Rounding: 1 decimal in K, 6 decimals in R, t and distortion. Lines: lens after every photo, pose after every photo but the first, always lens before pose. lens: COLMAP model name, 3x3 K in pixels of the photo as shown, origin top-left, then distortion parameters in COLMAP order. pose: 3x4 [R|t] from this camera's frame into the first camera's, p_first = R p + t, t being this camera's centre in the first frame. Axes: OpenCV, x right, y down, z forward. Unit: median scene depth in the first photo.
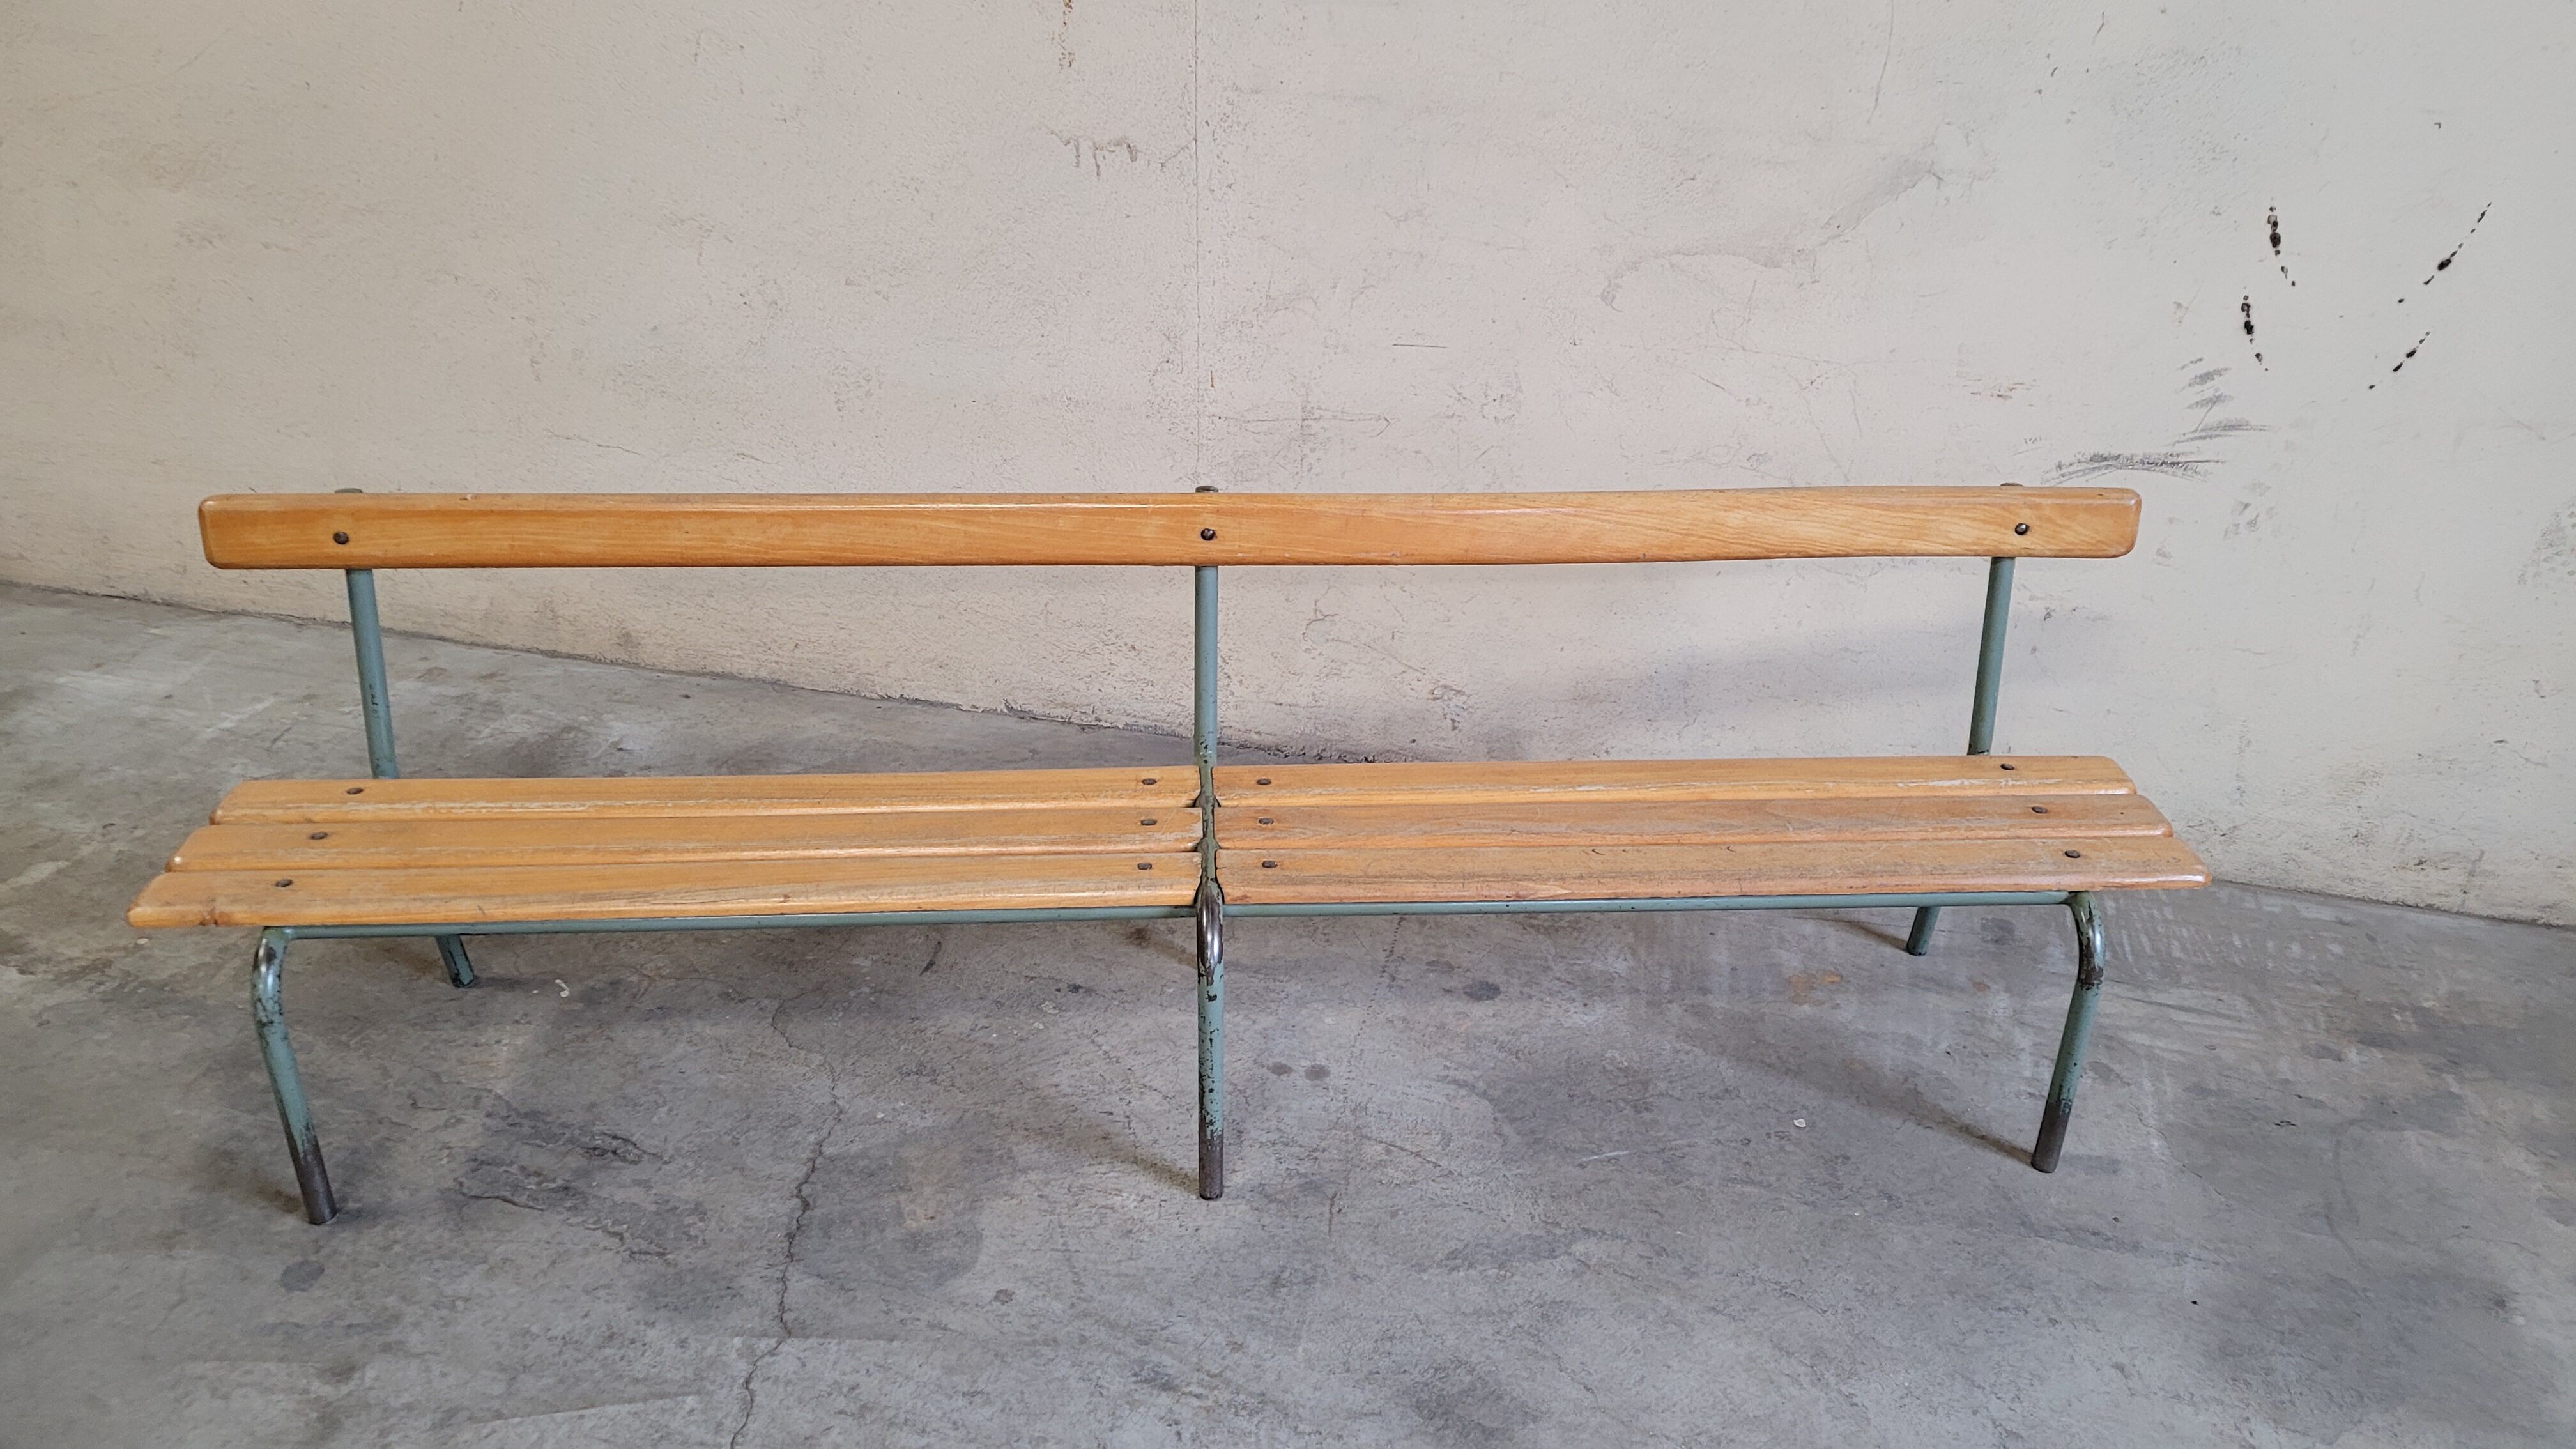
lens RADIAL K [[1932.0, 0, 1307.0], [0, 1932.0, 683.9], [0, 0, 1]] dist [0.054085, -0.034919]
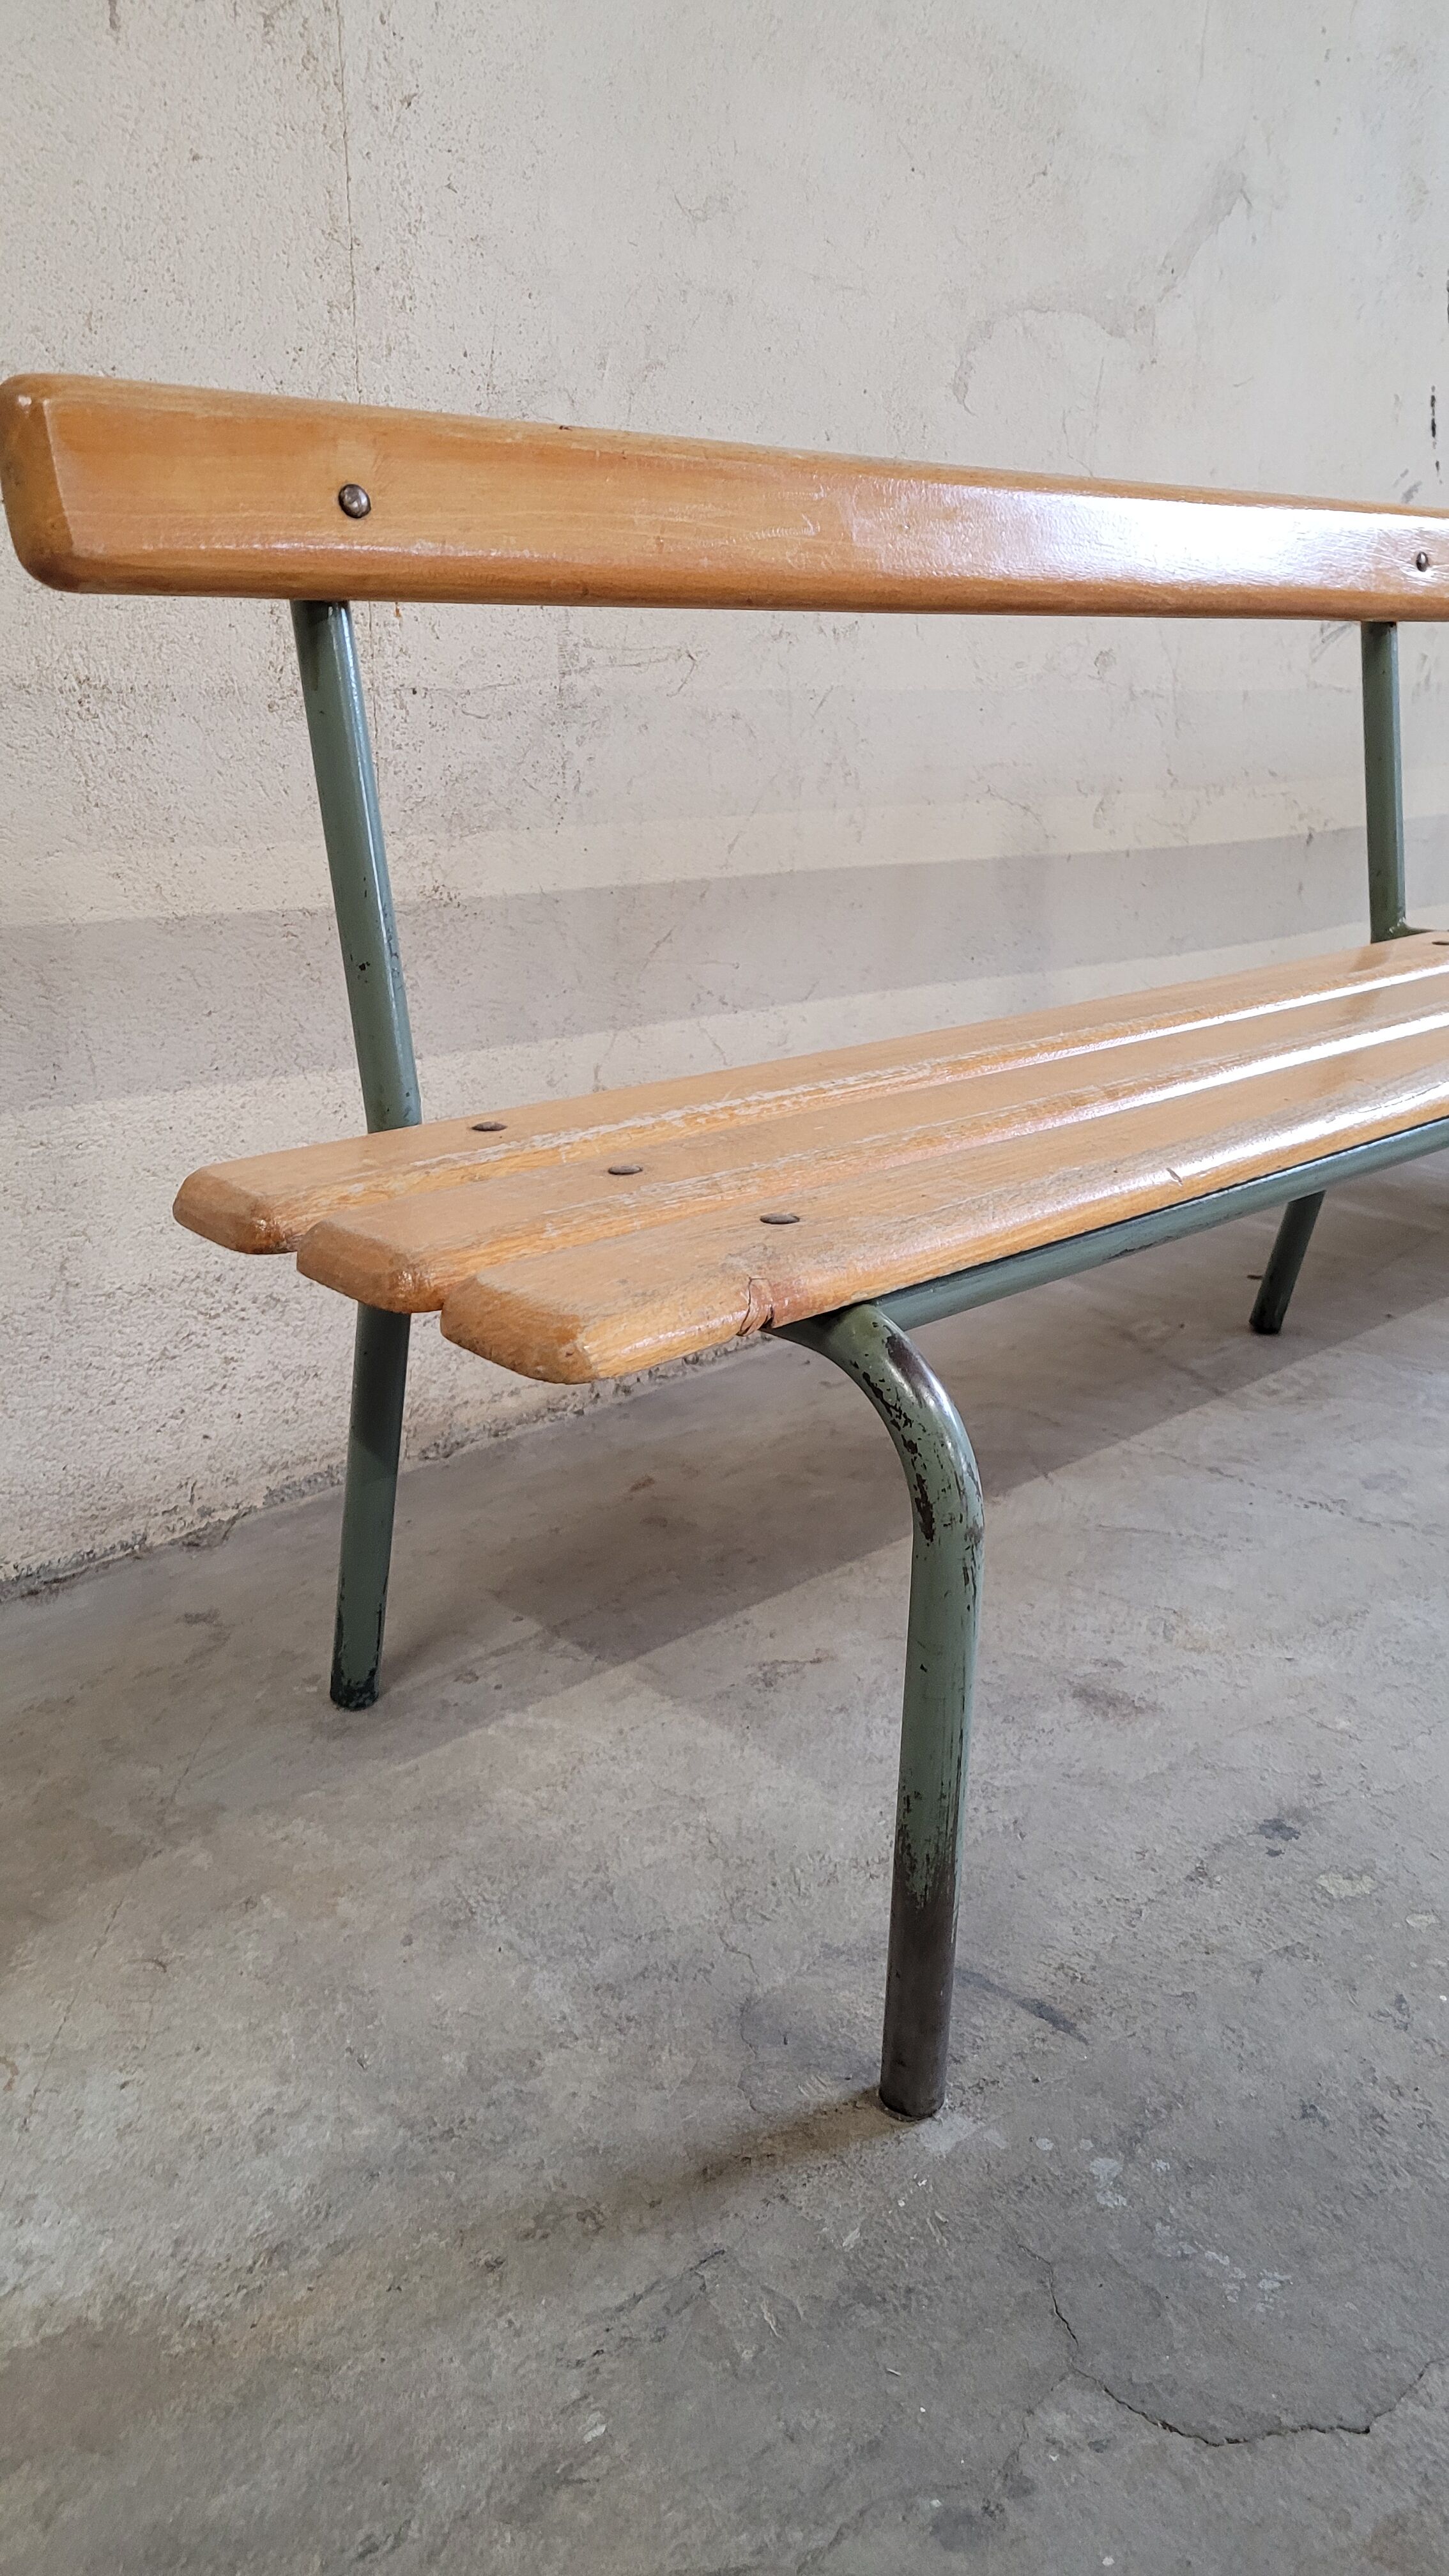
lens RADIAL K [[1932.0, 0, 735.7], [0, 1932.0, 1298.6], [0, 0, 1]] dist [0.054085, -0.034919]
pose [[0.517195, -0.289070, 0.805573, -0.482277], [0.378834, 0.921329, 0.087388, -0.022364], [-0.767459, 0.259982, 0.586017, 0.841741]]
